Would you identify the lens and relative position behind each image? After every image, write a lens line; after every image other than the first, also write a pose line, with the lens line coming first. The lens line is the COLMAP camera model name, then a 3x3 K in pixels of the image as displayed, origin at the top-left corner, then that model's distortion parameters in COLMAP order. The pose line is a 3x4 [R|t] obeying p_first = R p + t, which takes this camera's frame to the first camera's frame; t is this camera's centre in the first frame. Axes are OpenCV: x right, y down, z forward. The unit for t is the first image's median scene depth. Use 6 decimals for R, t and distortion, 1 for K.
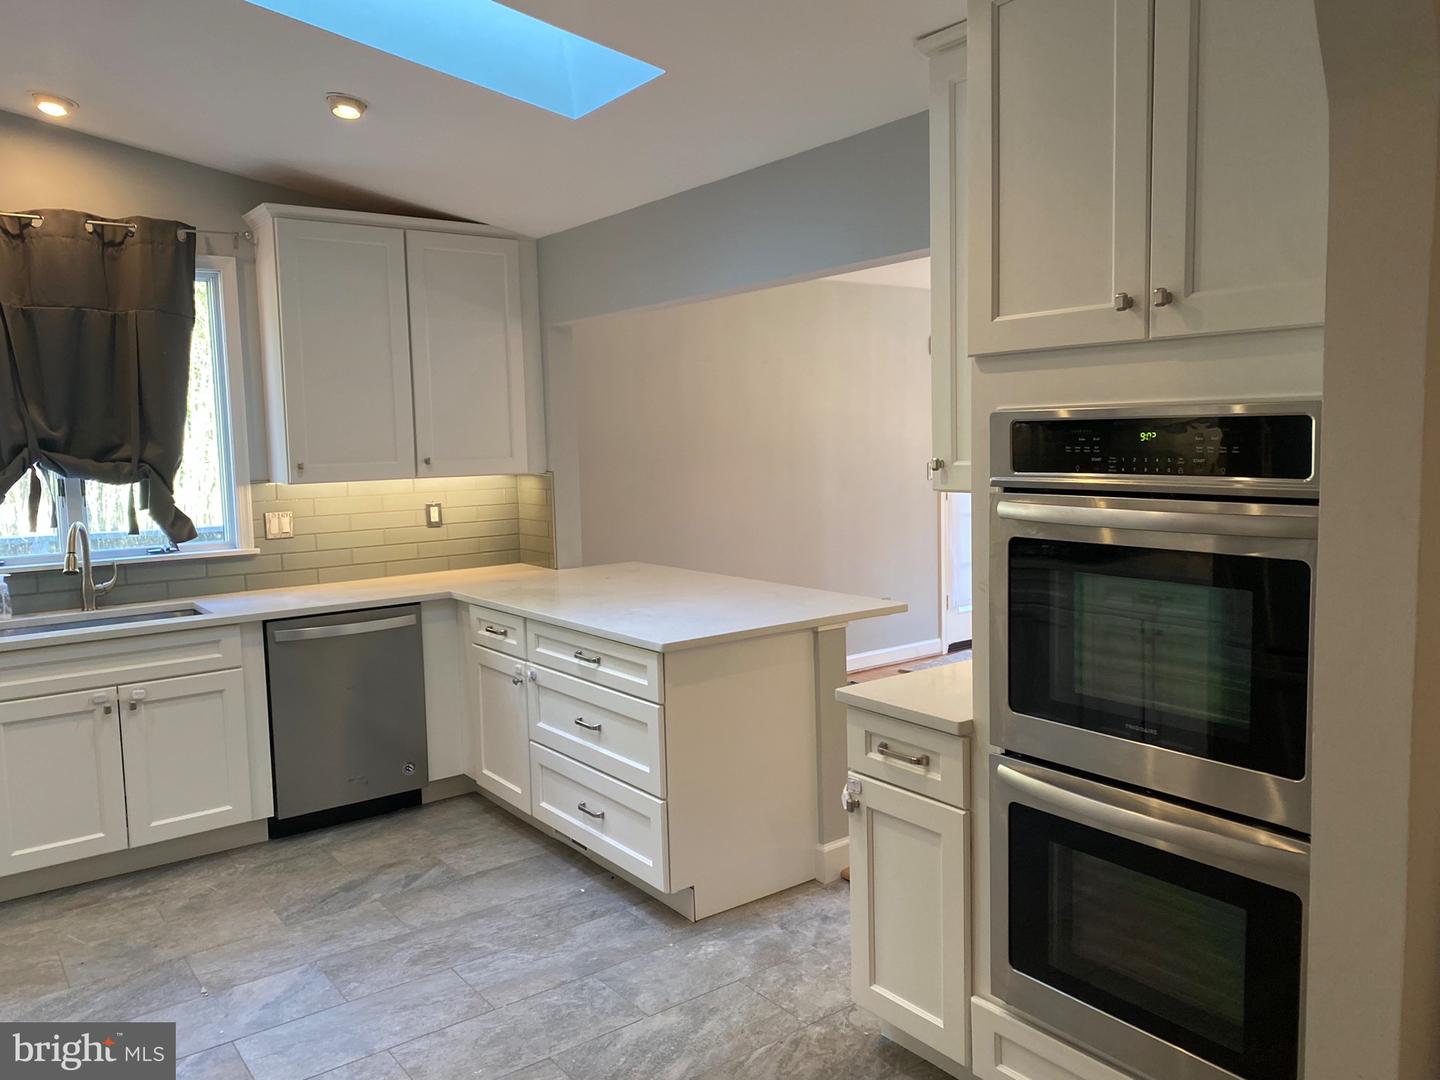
lens RADIAL K [[1091.5, 0, 720.0], [0, 1091.5, 531.1], [0, 0, 1]] dist [0.059625, -0.086348]
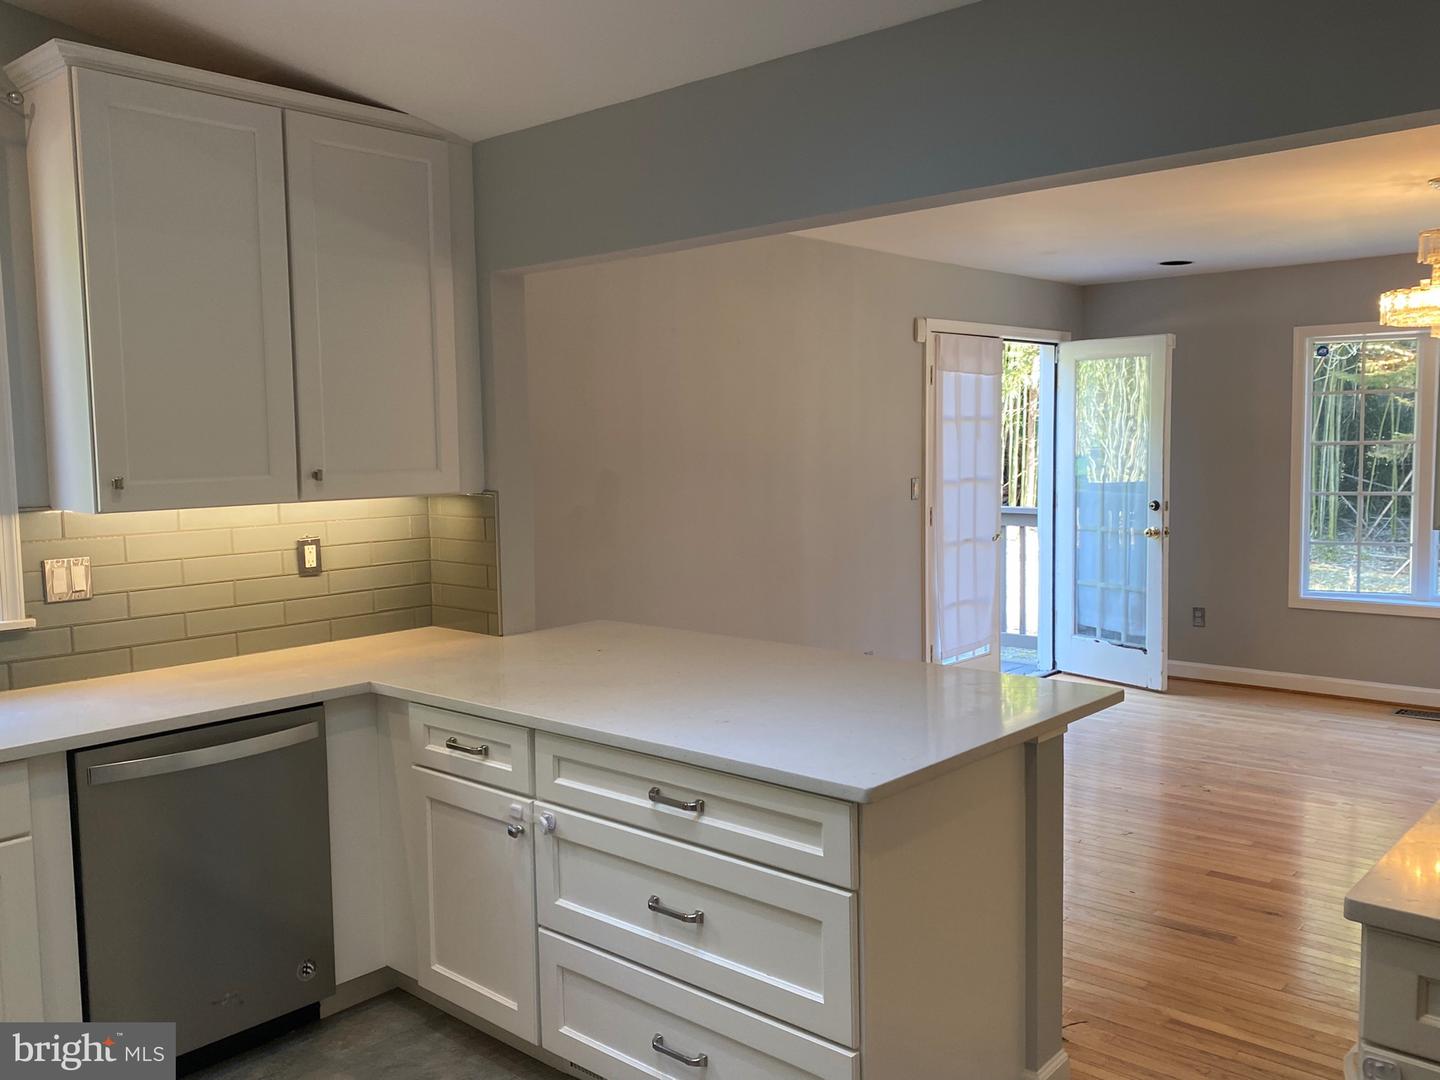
lens RADIAL K [[1224.6, 0, 714.0], [0, 1224.6, 541.0], [0, 0, 1]] dist [0.024310, 0.006210]
pose [[0.981735, -0.009794, 0.190004, -0.186350], [0.011229, 0.999916, -0.006477, -0.019286], [-0.189924, 0.008493, 0.981762, 0.268967]]
